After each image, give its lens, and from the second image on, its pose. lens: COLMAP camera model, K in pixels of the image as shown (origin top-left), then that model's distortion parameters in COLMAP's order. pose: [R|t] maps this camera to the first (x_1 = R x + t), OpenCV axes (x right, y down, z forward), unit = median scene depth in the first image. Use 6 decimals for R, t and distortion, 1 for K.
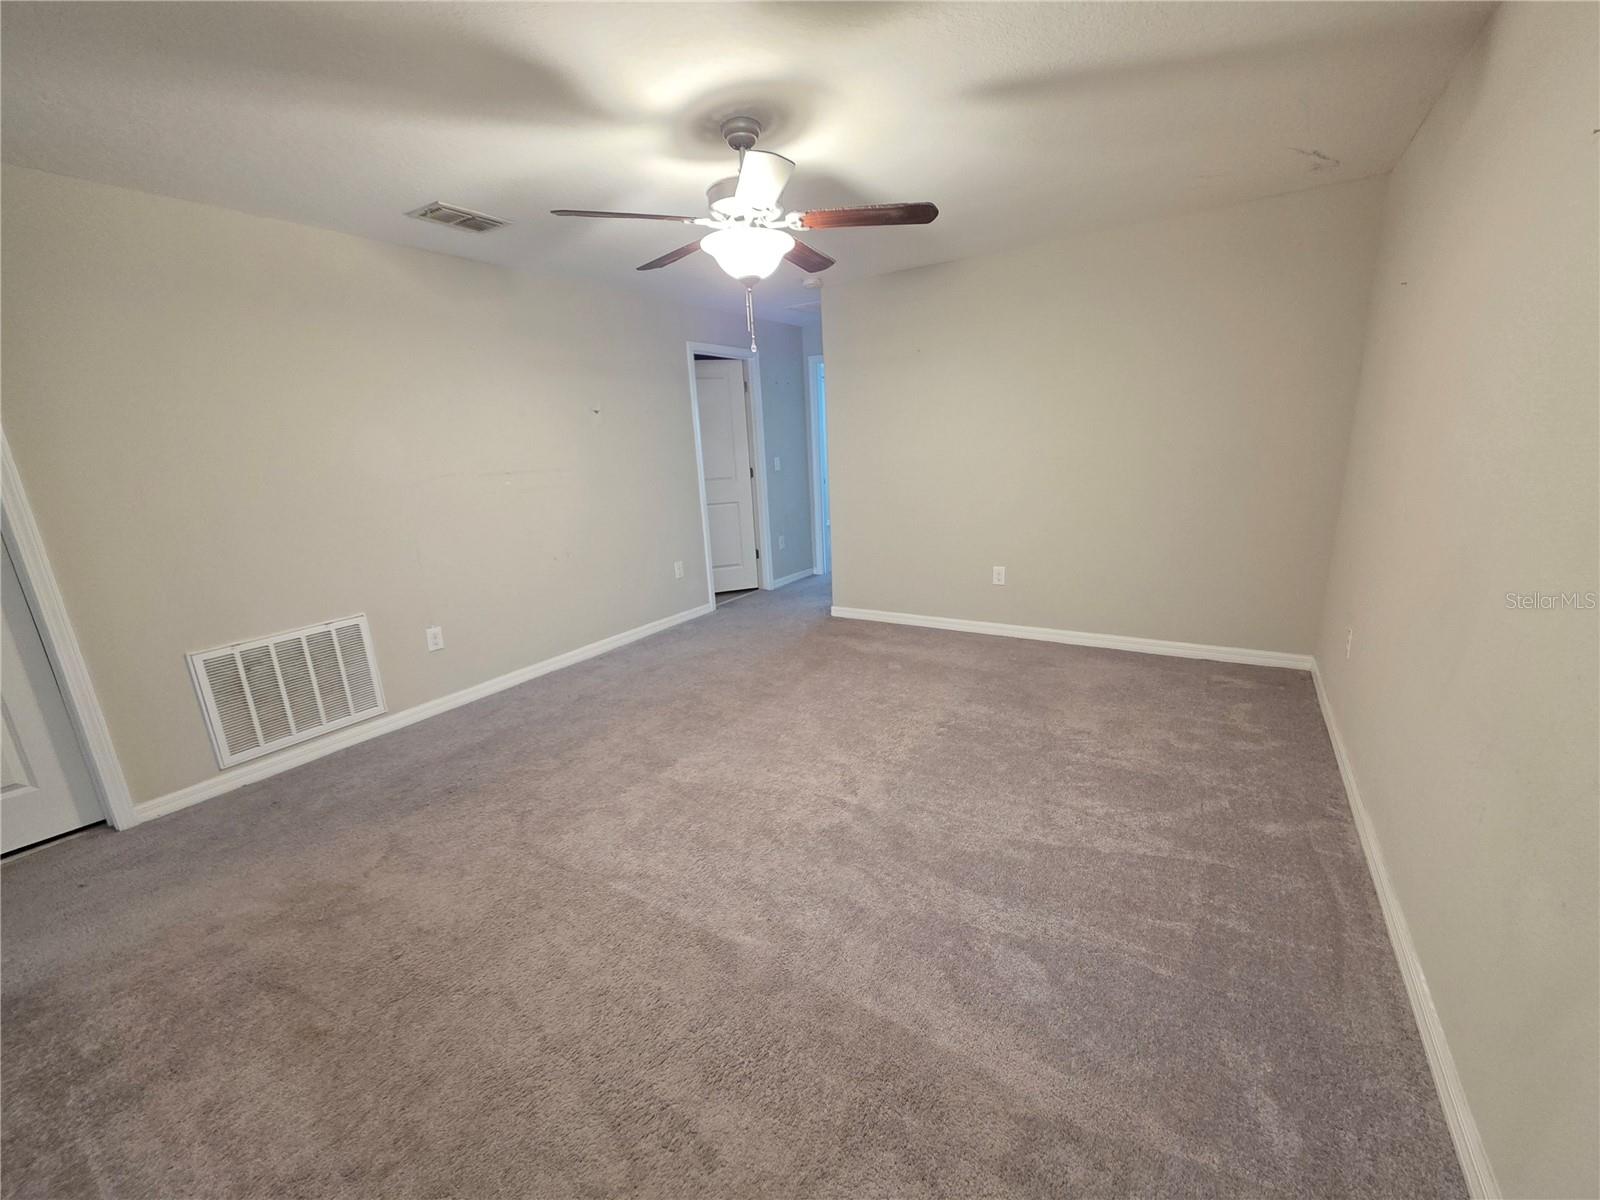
lens RADIAL K [[639.8, 0, 791.8], [0, 639.8, 604.1], [0, 0, 1]] dist [-0.000540, -0.000094]
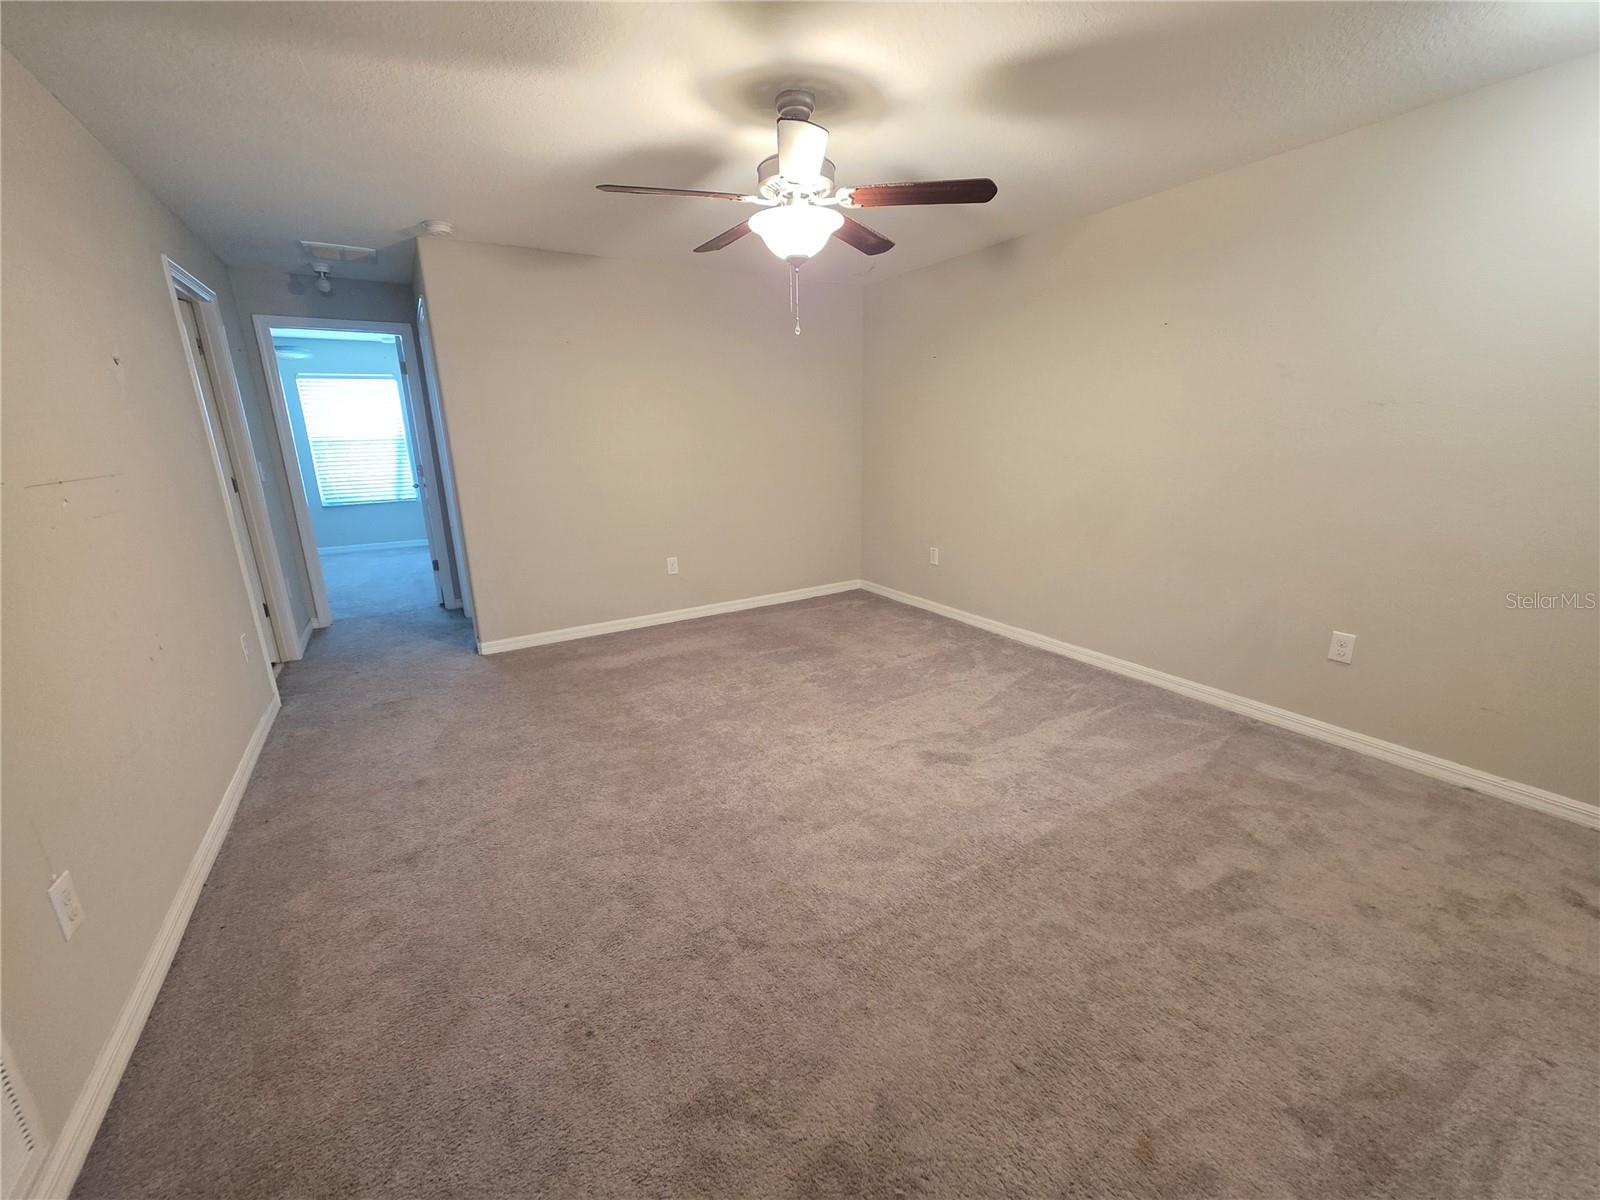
lens RADIAL K [[639.8, 0, 791.8], [0, 639.8, 604.1], [0, 0, 1]] dist [-0.000540, -0.000094]
pose [[0.434829, -0.198524, 0.878357, -1.037808], [0.217370, 0.969693, 0.111559, -0.111569], [-0.873884, 0.142420, 0.464804, 0.639075]]
